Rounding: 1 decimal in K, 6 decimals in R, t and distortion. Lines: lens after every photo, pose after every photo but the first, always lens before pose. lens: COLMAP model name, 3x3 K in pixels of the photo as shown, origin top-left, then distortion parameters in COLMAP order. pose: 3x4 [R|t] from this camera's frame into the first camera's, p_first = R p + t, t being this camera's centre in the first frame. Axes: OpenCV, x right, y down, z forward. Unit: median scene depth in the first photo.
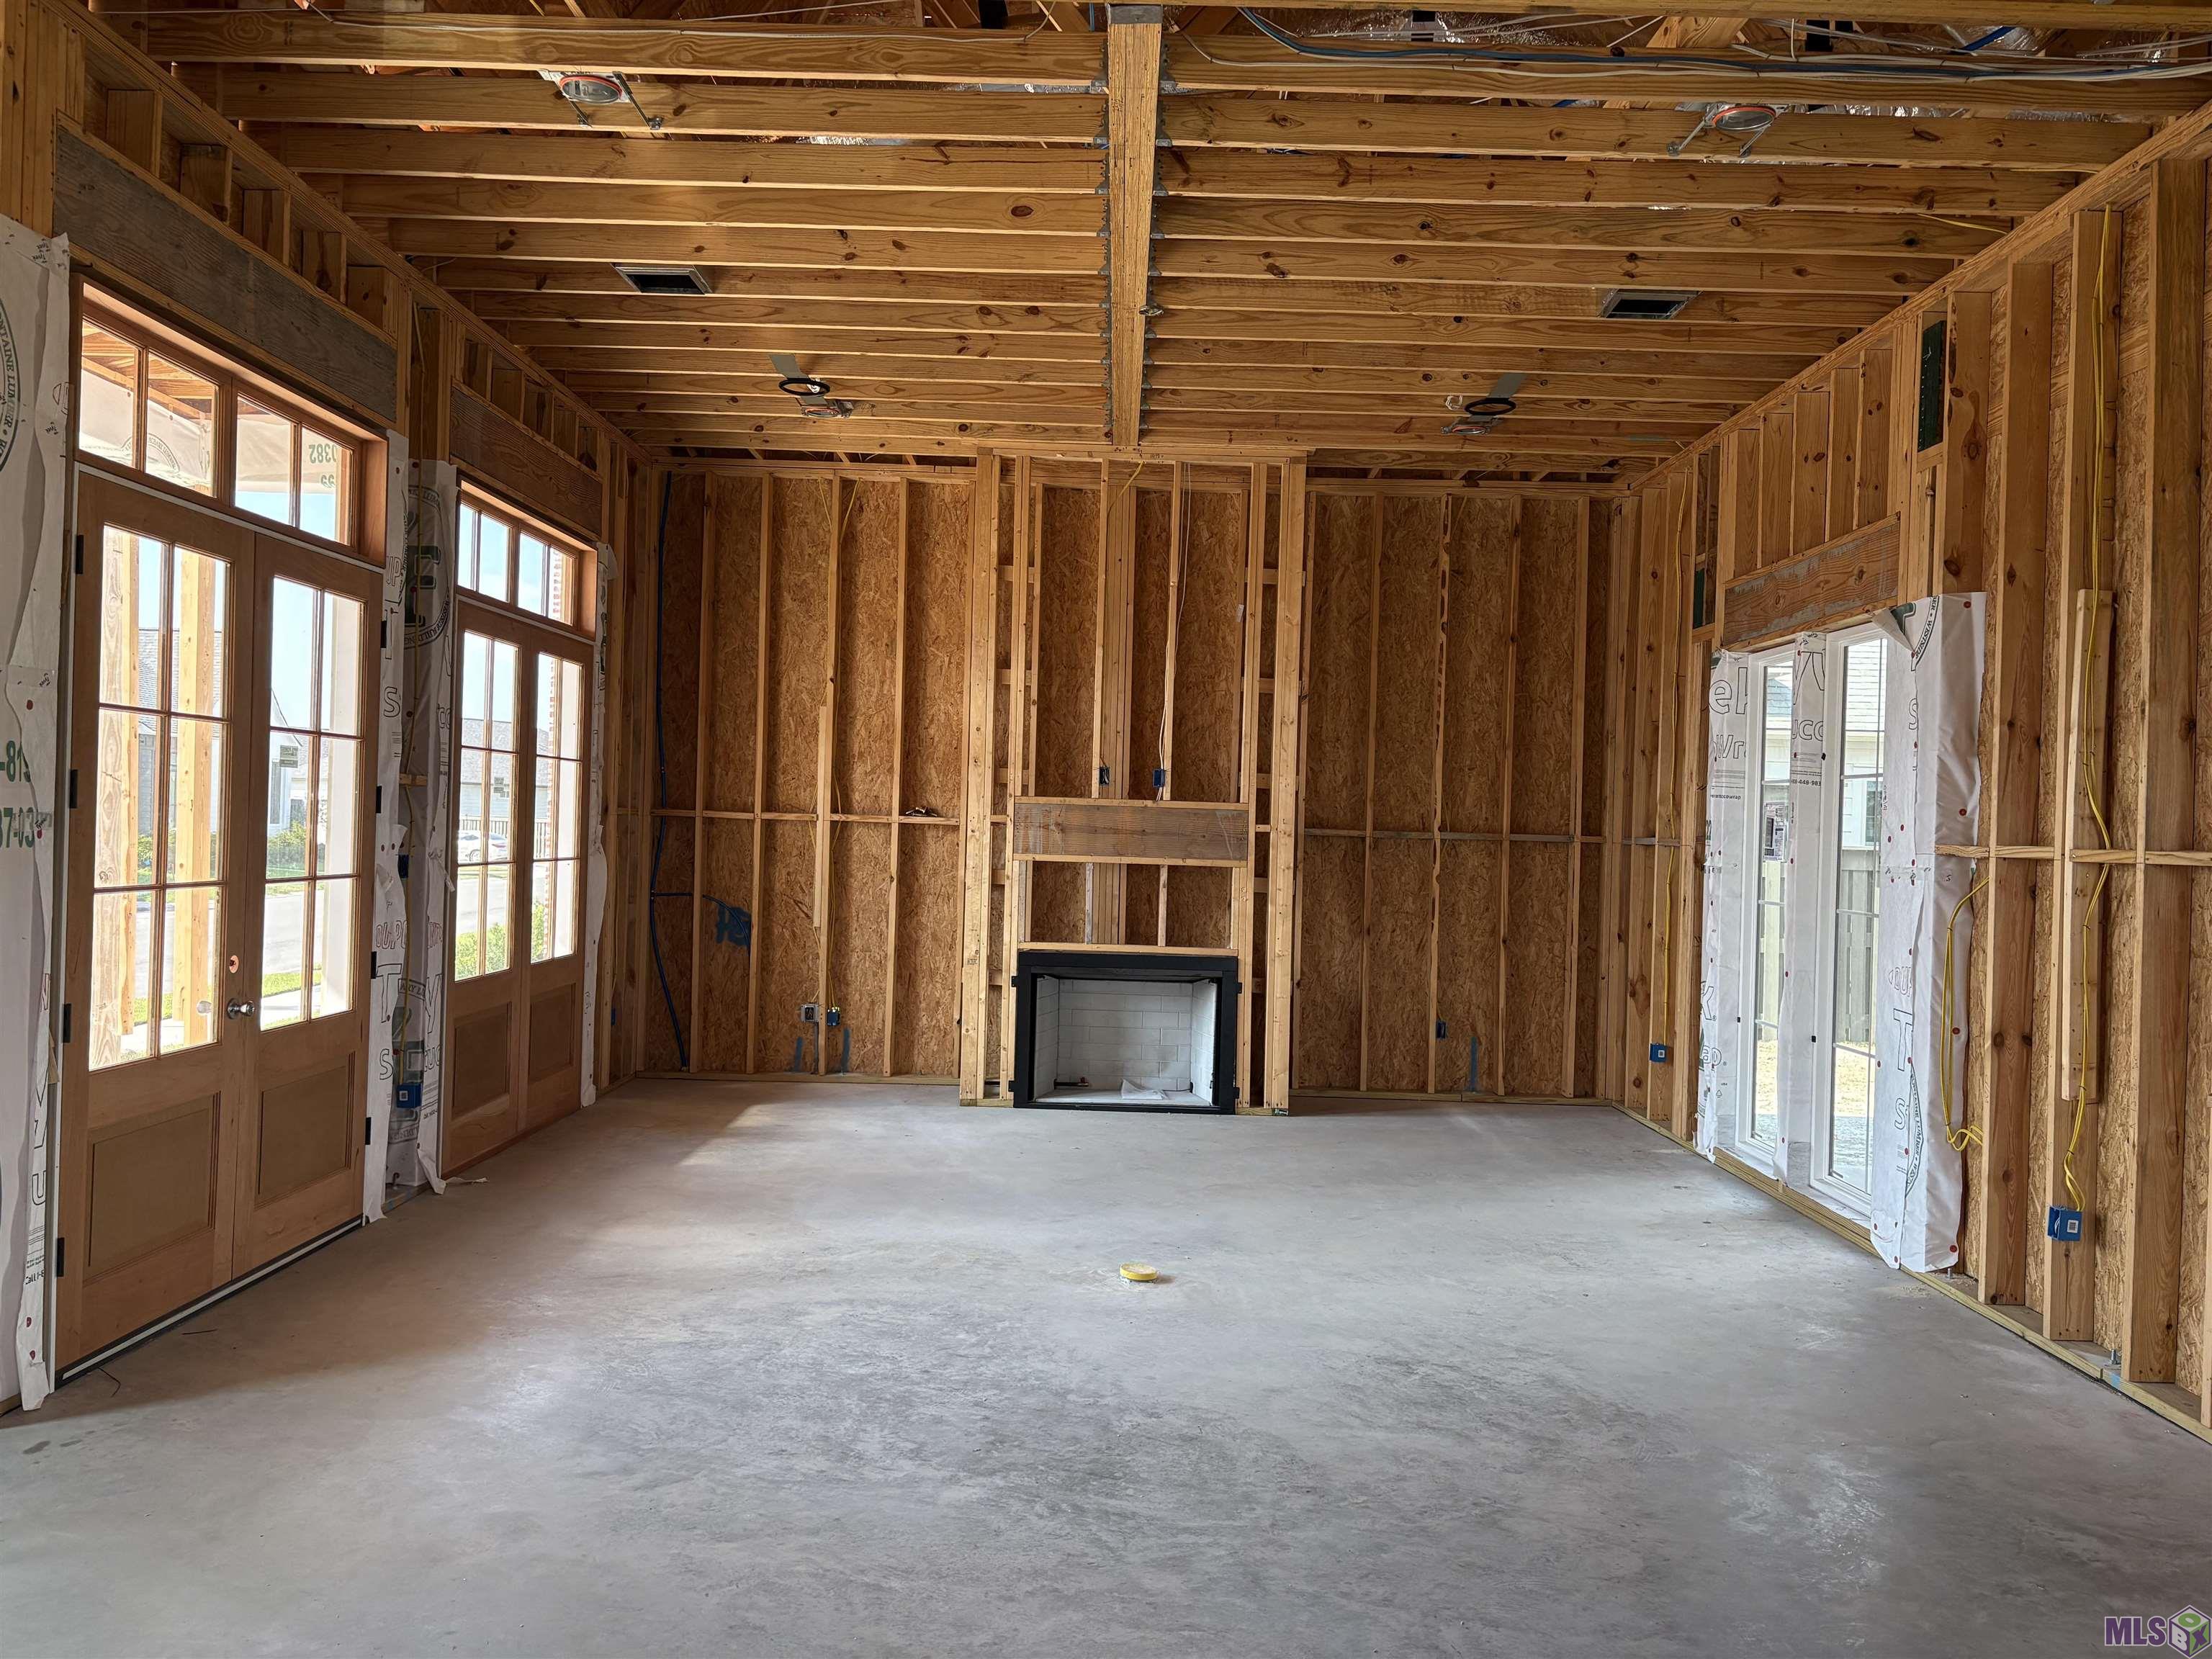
lens RADIAL K [[1683.2, 0, 1109.5], [0, 1683.2, 820.7], [0, 0, 1]] dist [0.050176, -0.061507]
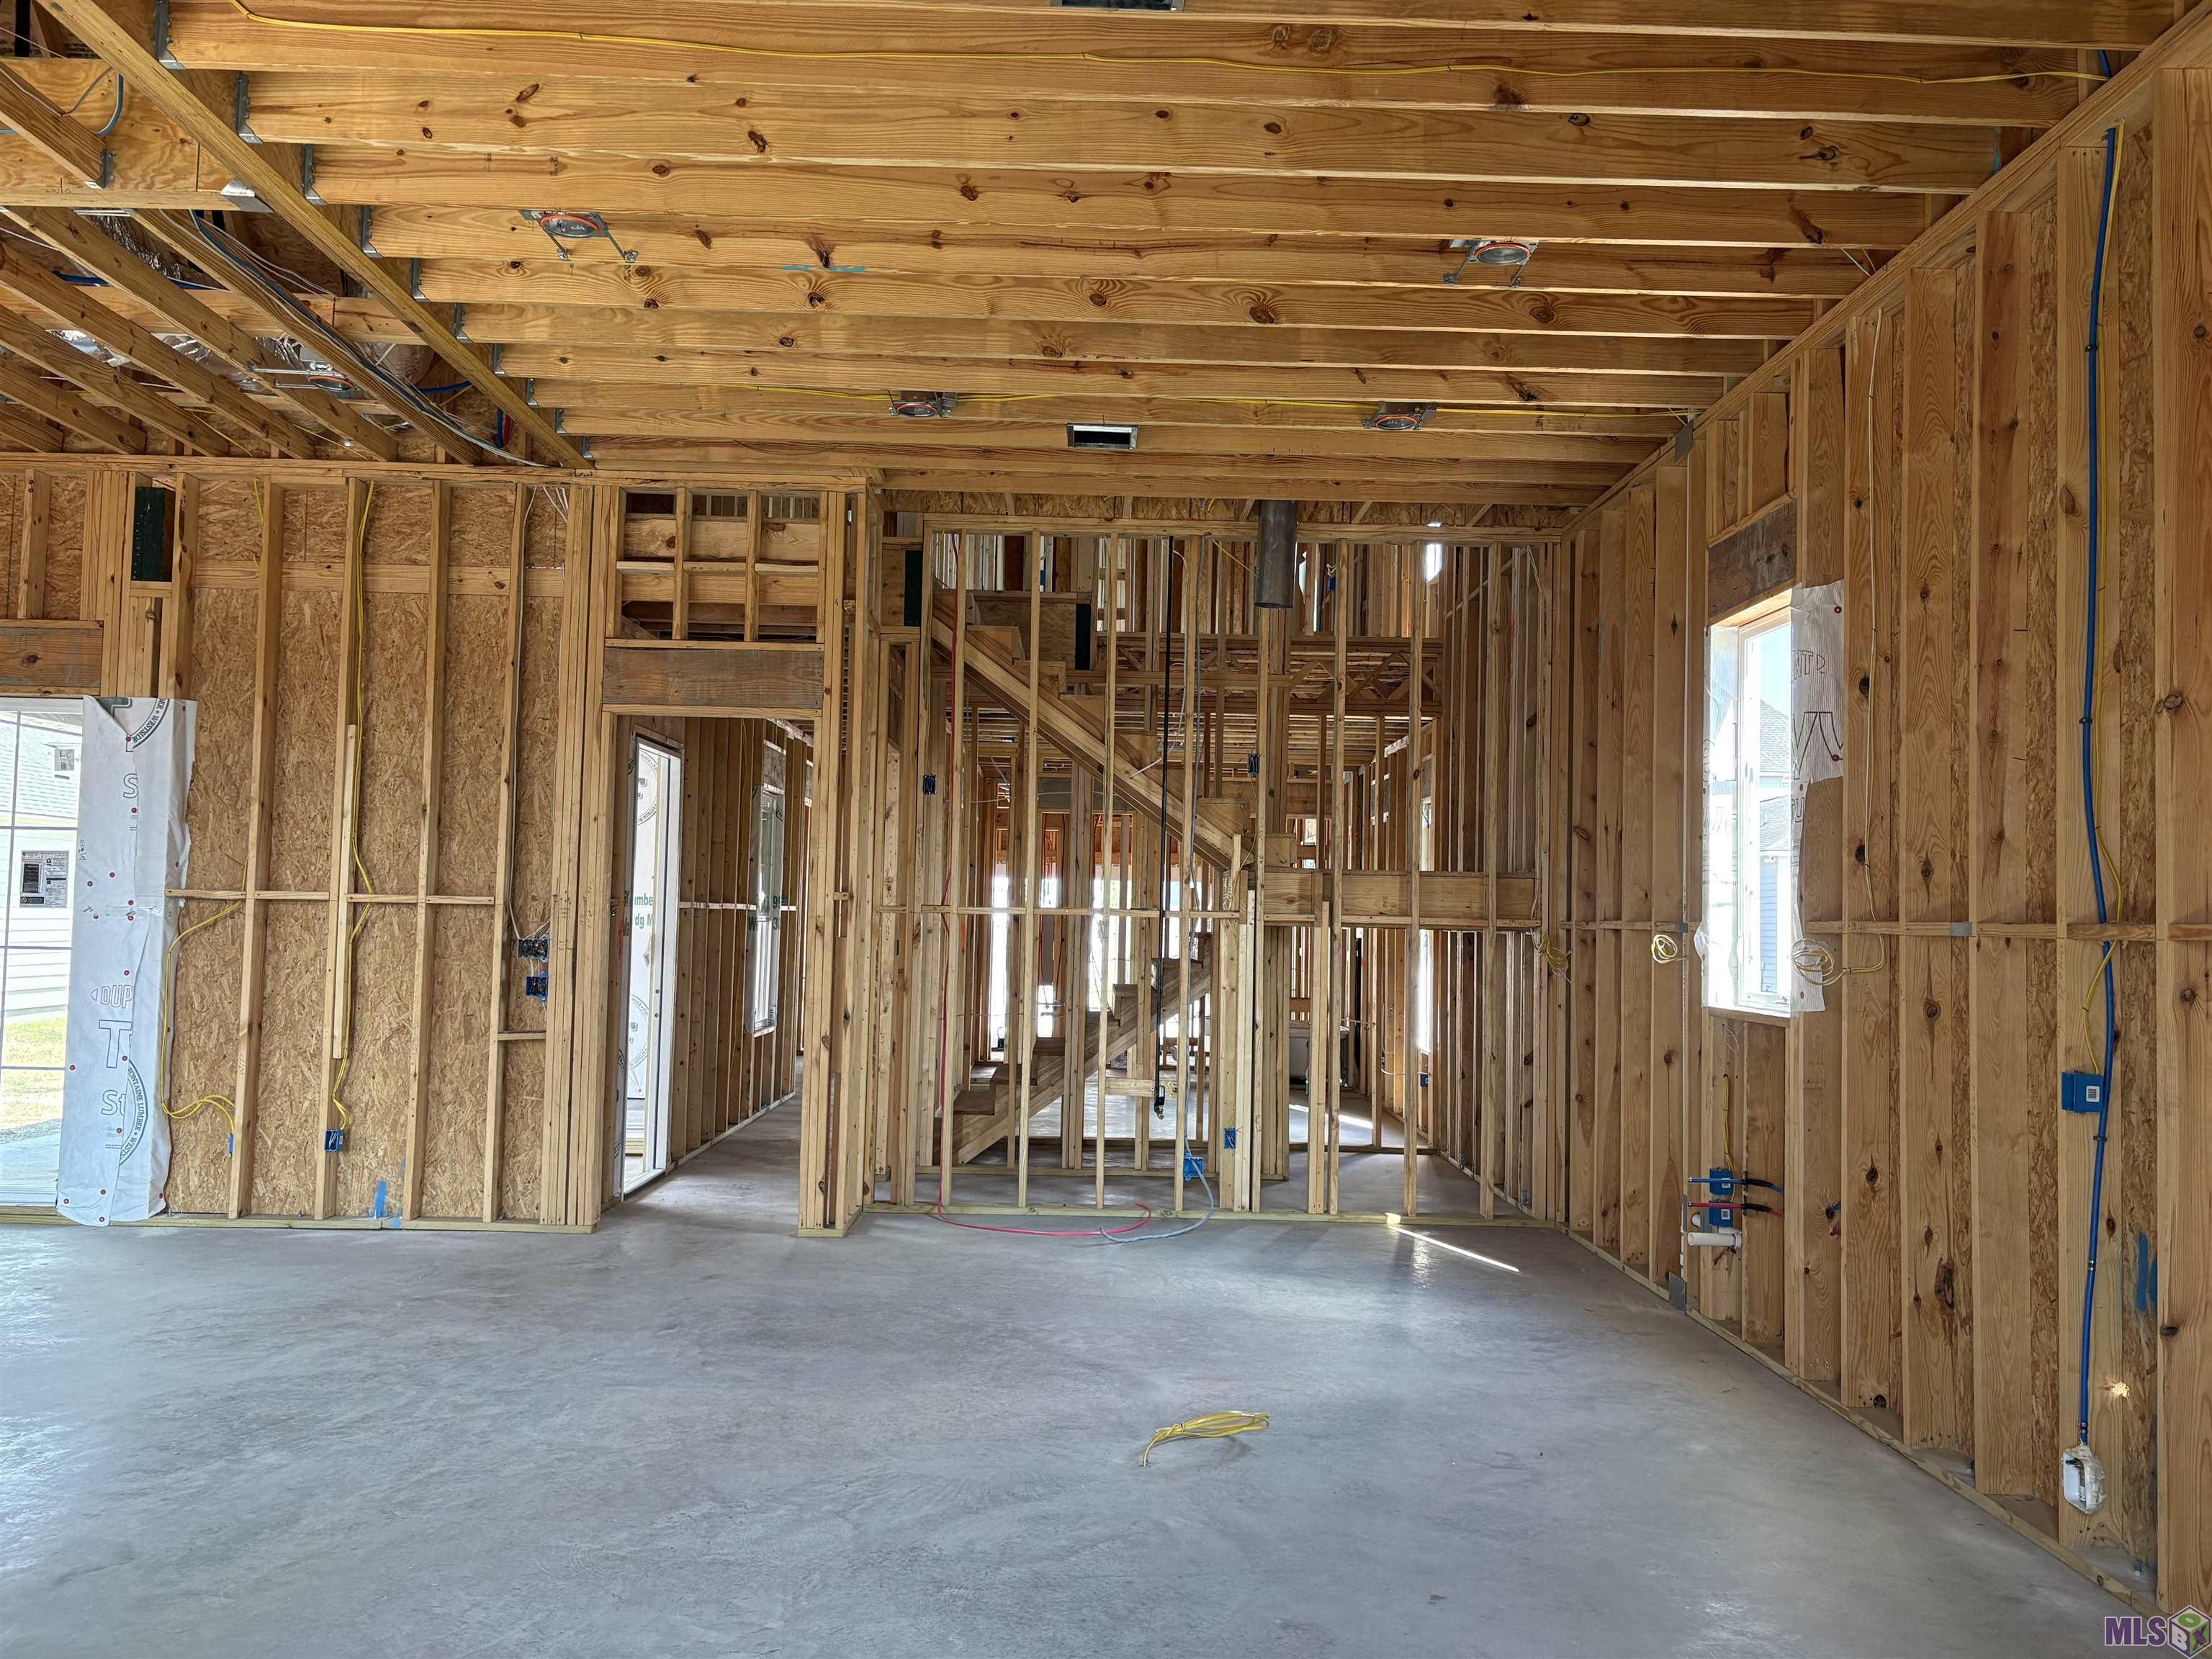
lens RADIAL K [[1683.2, 0, 1109.8], [0, 1683.2, 828.0], [0, 0, 1]] dist [0.050176, -0.061507]
pose [[-0.015452, 0.027328, 0.999507, -1.286894], [-0.022240, 0.999370, -0.027668, -0.020104], [-0.999633, -0.022657, -0.014835, 0.445096]]
